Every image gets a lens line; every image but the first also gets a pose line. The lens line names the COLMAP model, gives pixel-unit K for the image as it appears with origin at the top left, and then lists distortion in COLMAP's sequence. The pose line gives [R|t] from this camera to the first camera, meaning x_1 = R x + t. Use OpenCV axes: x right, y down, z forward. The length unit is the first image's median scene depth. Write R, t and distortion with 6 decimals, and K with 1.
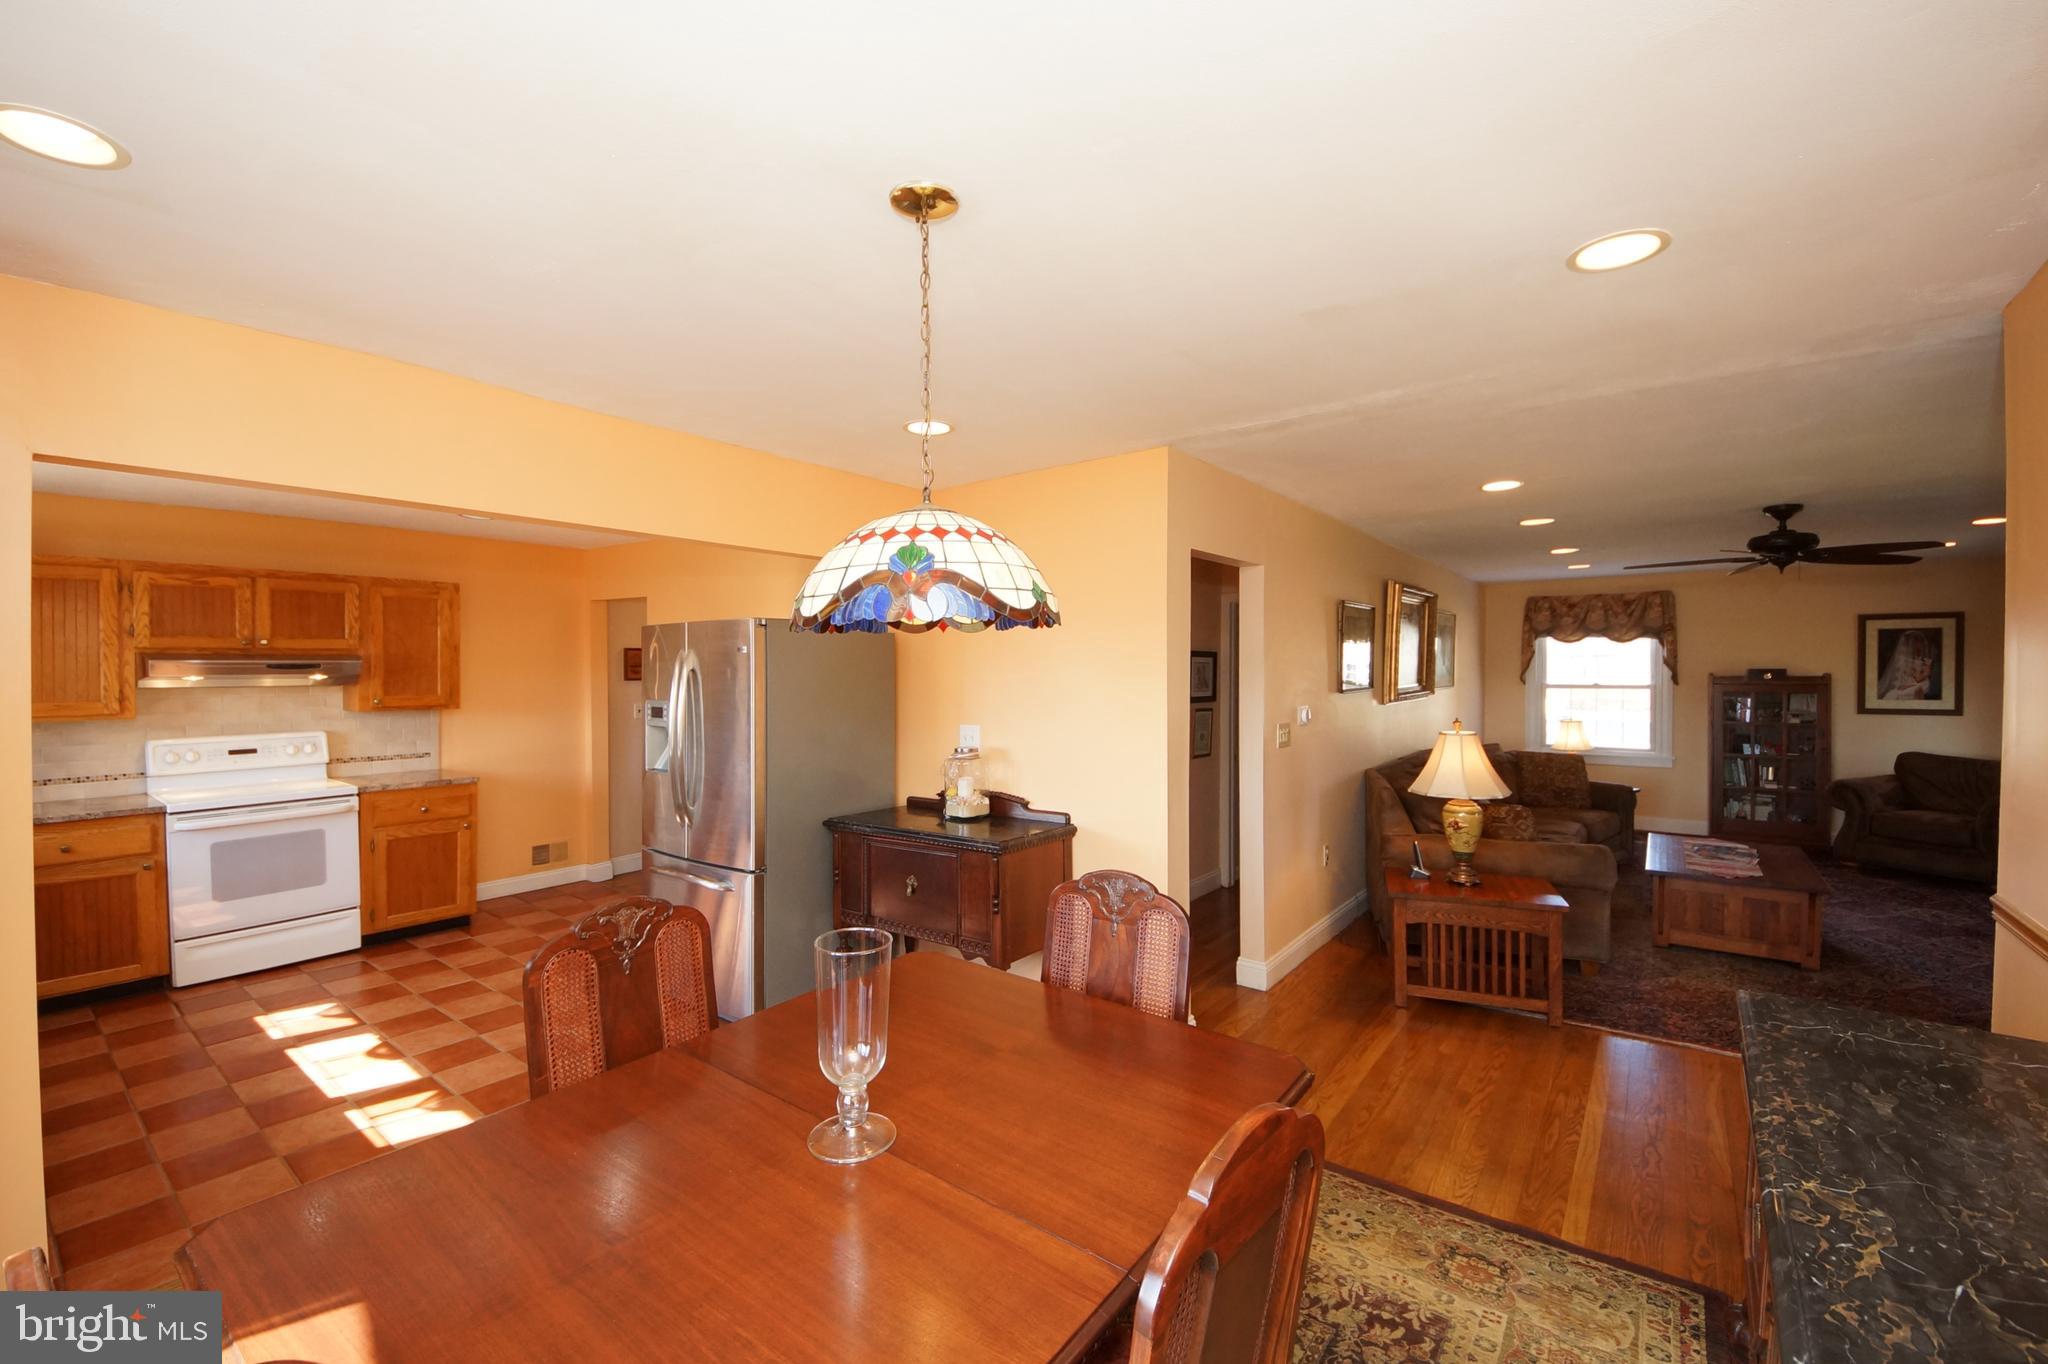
lens RADIAL K [[844.5, 0, 1018.3], [0, 844.5, 674.6], [0, 0, 1]] dist [0.030955, -0.024399]
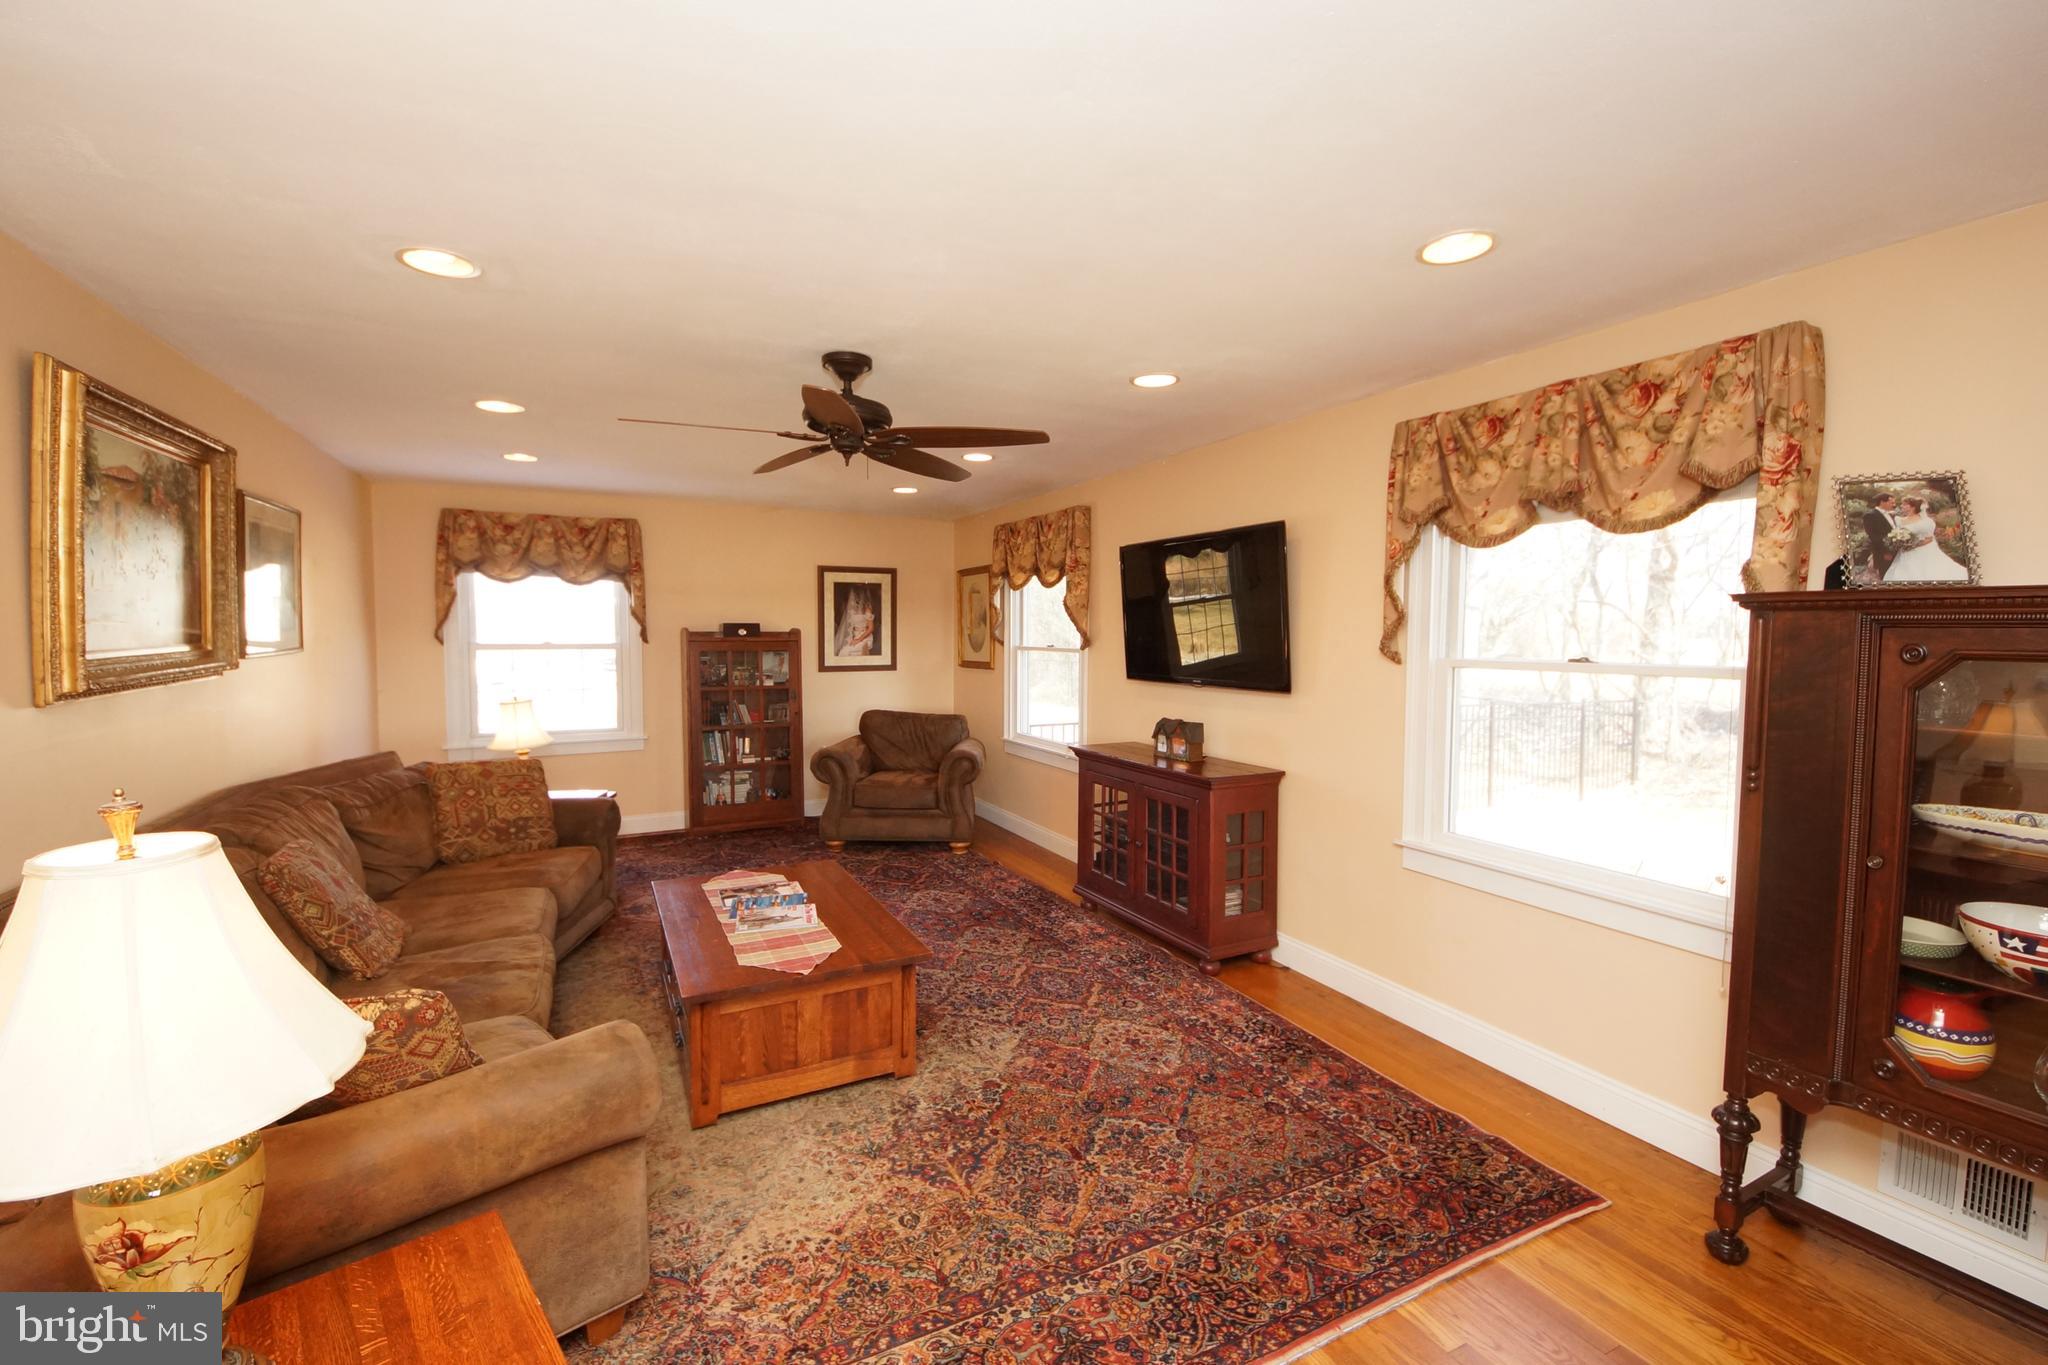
lens RADIAL K [[841.7, 0, 1024.0], [0, 841.7, 682.5], [0, 0, 1]] dist [0.040080, -0.033097]
pose [[0.429258, -0.051416, 0.901717, 0.239530], [0.000359, 0.998388, 0.056758, 0.004742], [-0.903182, -0.024040, 0.428584, 0.386593]]
